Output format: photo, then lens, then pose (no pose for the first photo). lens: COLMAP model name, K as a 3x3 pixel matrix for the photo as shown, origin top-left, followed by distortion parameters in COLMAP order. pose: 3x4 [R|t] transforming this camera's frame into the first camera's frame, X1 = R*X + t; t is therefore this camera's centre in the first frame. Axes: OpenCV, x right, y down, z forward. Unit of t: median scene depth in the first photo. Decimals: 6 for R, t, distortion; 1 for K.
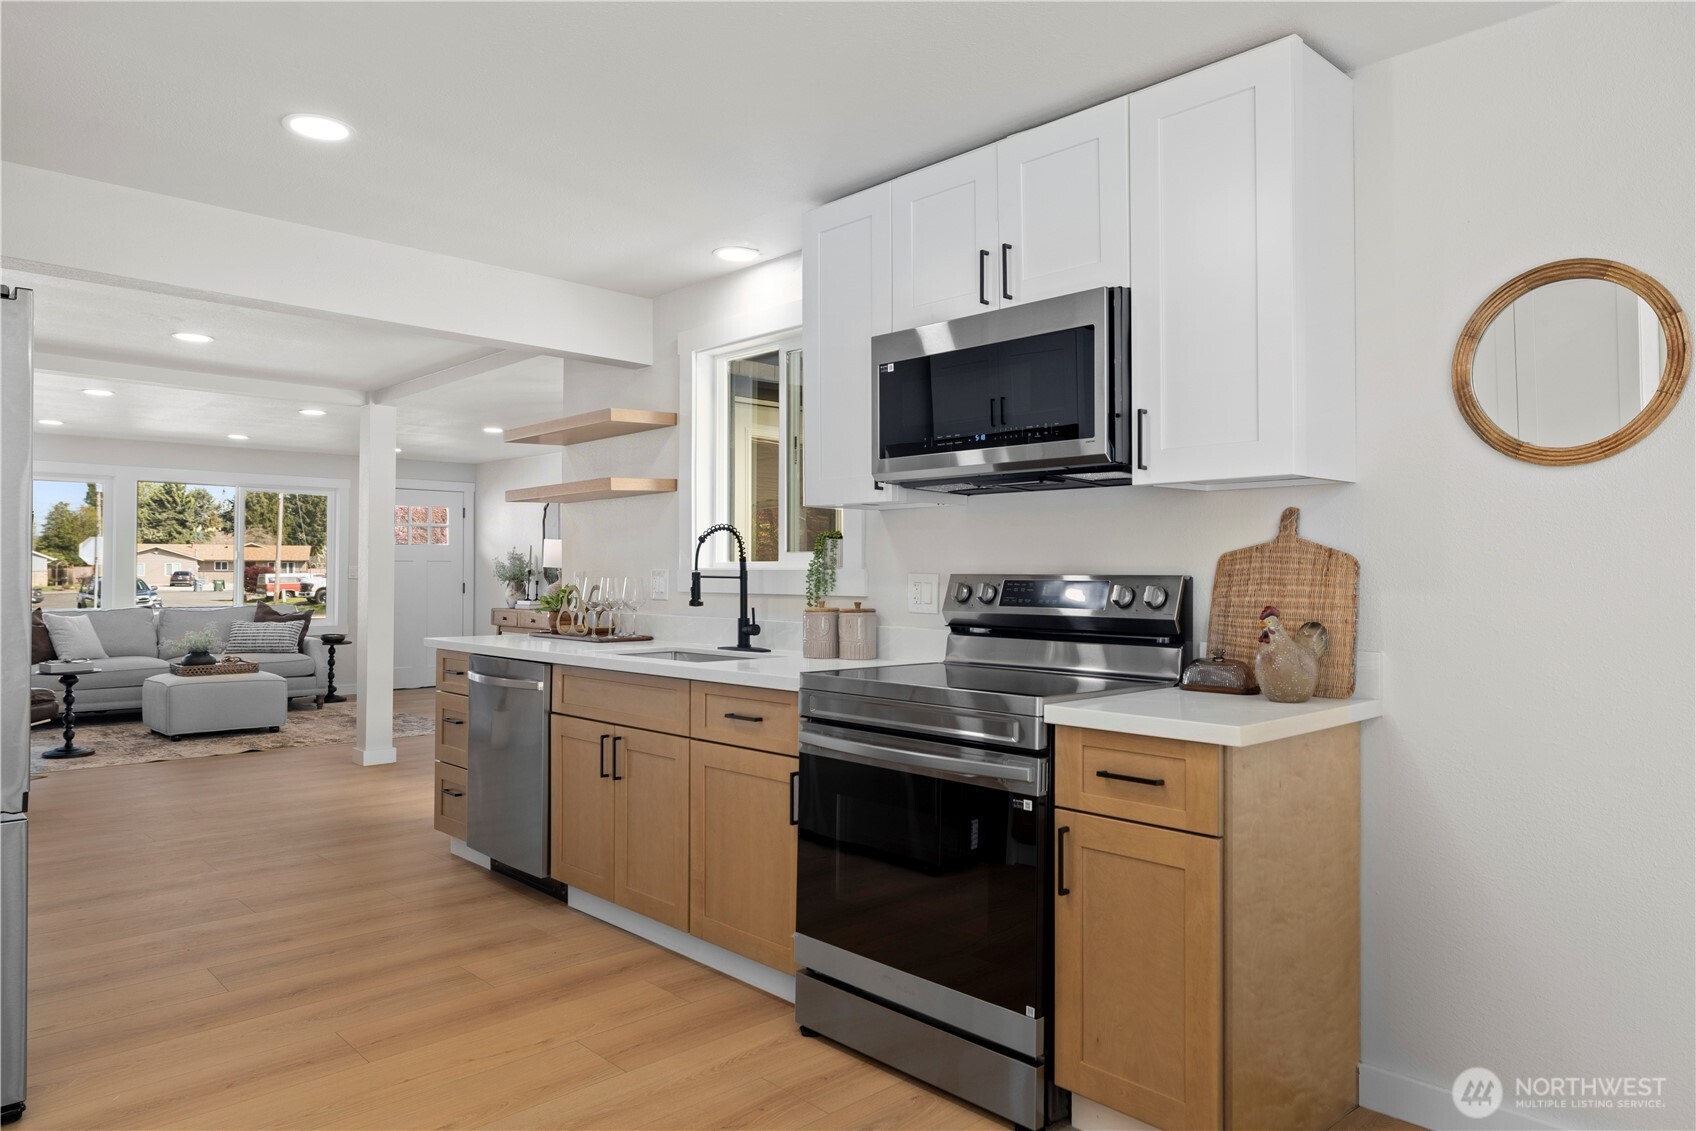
lens RADIAL K [[1085.4, 0, 839.9], [0, 1085.4, 567.6], [0, 0, 1]] dist [0.005793, -0.000297]
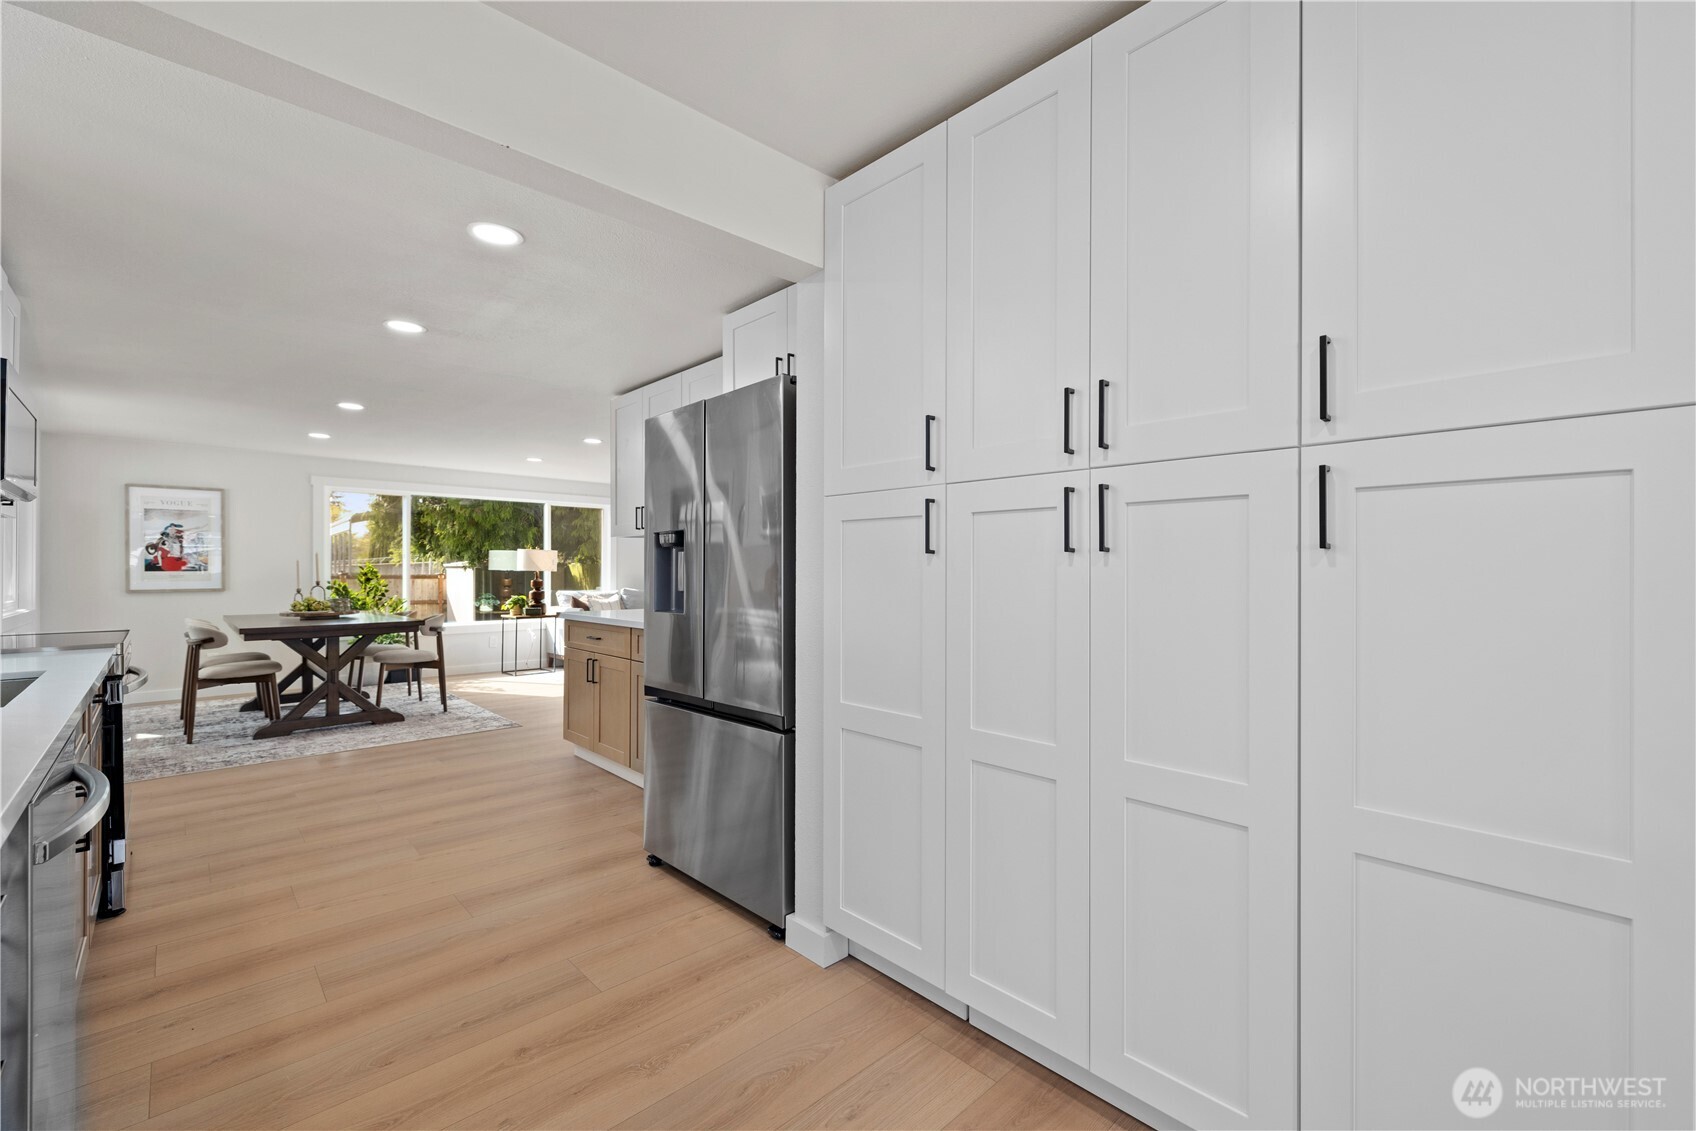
lens RADIAL K [[710.2, 0, 848.1], [0, 710.2, 561.1], [0, 0, 1]] dist [0.002550, -0.000516]
pose [[-0.999916, -0.004584, -0.012132, -0.734520], [-0.004354, 0.999810, -0.018984, 0.008220], [0.012217, -0.018929, -0.999746, 1.521474]]
